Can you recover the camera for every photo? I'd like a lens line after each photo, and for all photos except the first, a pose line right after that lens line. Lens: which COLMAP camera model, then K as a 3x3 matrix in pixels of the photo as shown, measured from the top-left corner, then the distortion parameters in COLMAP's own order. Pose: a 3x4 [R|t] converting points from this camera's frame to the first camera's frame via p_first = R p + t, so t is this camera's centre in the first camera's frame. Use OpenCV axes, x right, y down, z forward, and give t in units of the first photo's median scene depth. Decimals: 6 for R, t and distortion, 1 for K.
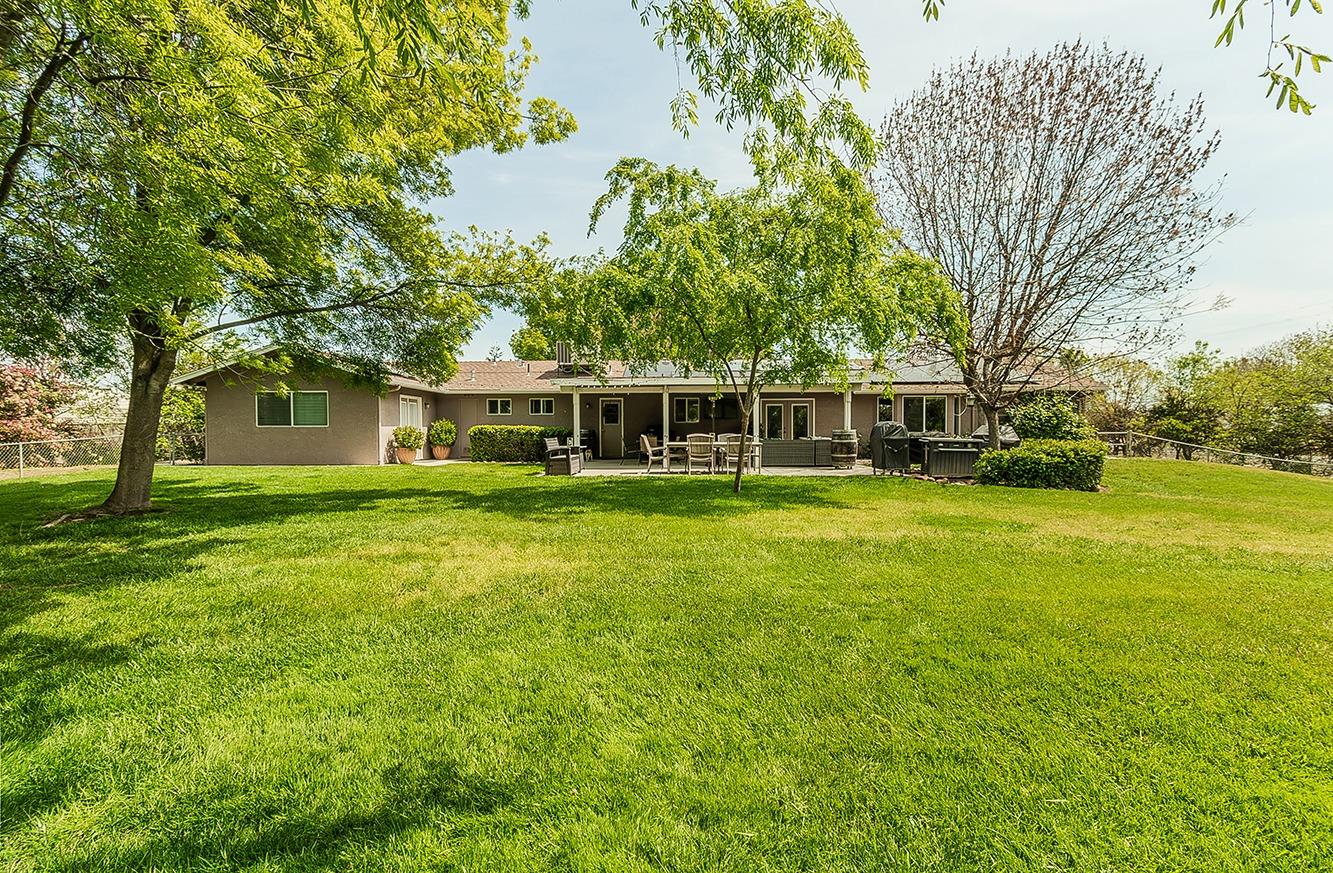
lens RADIAL K [[598.9, 0, 666.5], [0, 598.9, 436.5], [0, 0, 1]] dist [0.003978, -0.000182]
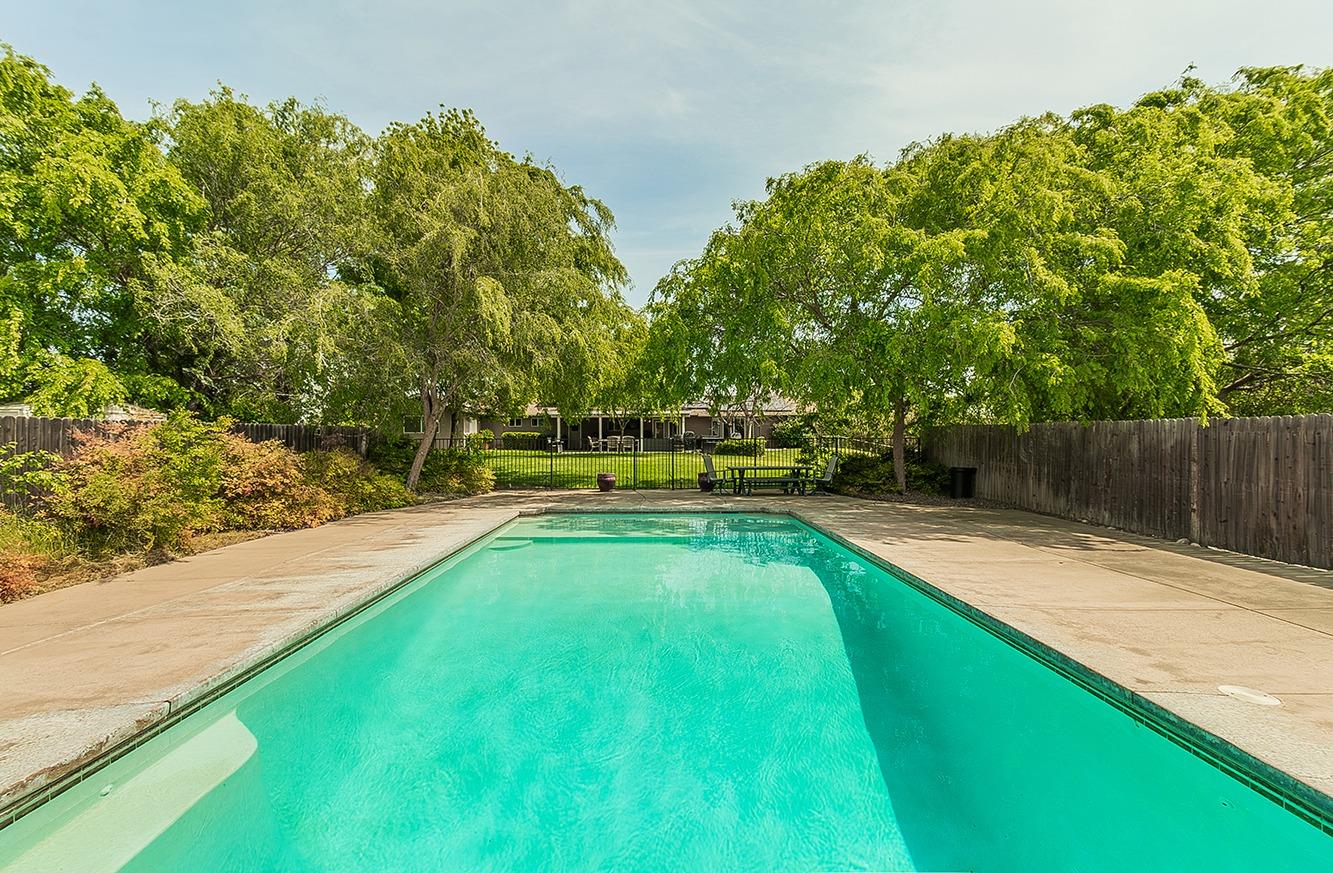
lens RADIAL K [[598.9, 0, 666.5], [0, 598.9, 436.5], [0, 0, 1]] dist [0.003978, -0.000182]
pose [[0.999487, 0.000316, 0.032031, 0.171705], [0.000006, 0.999949, -0.010068, 0.019119], [-0.032033, 0.010063, 0.999436, -1.196398]]
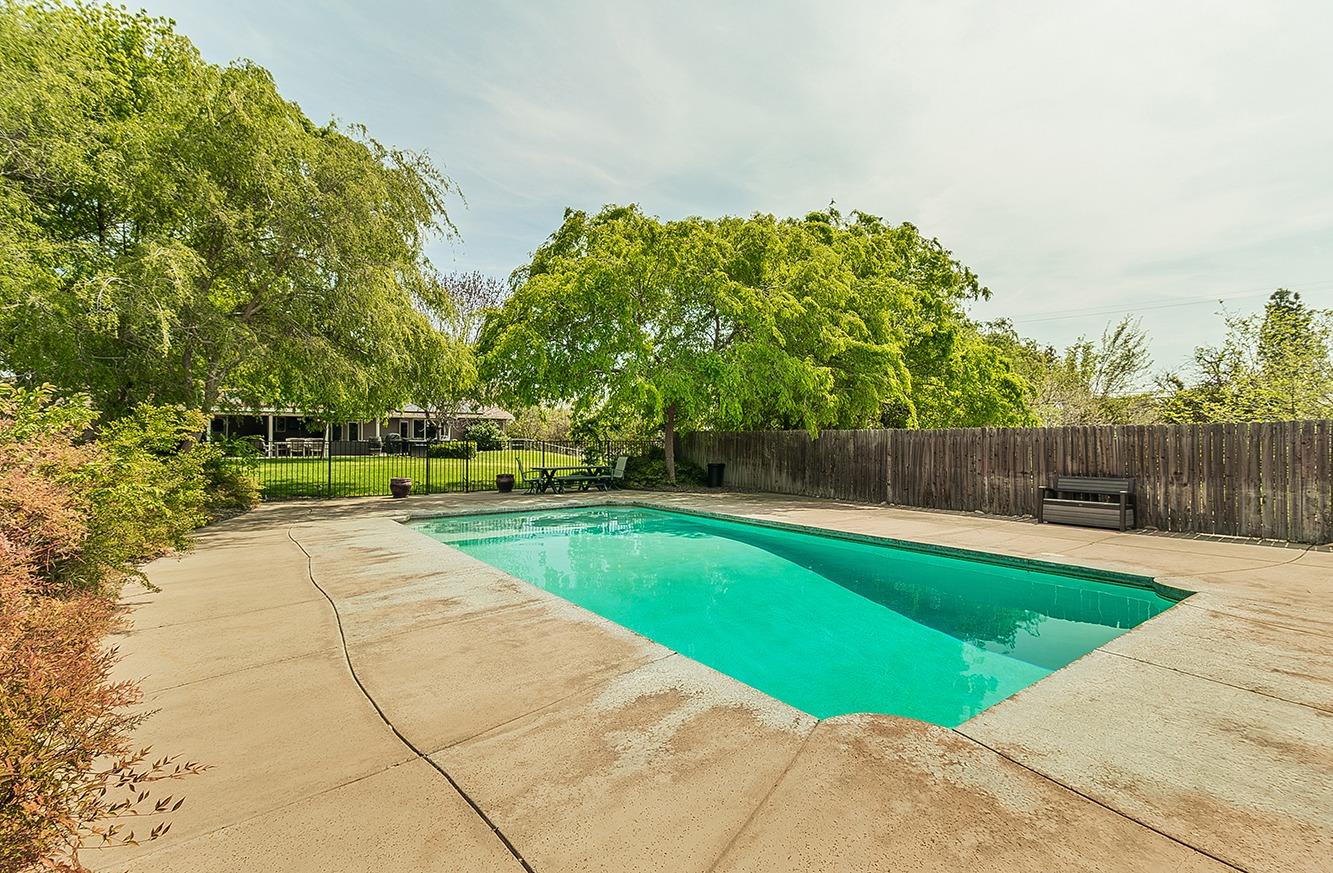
lens RADIAL K [[598.9, 0, 666.5], [0, 598.9, 436.5], [0, 0, 1]] dist [0.003978, -0.000182]
pose [[0.790661, 0.007775, 0.612205, -0.167360], [0.001866, 0.999884, -0.015109, 0.021080], [-0.612251, 0.013088, 0.790555, -1.179969]]
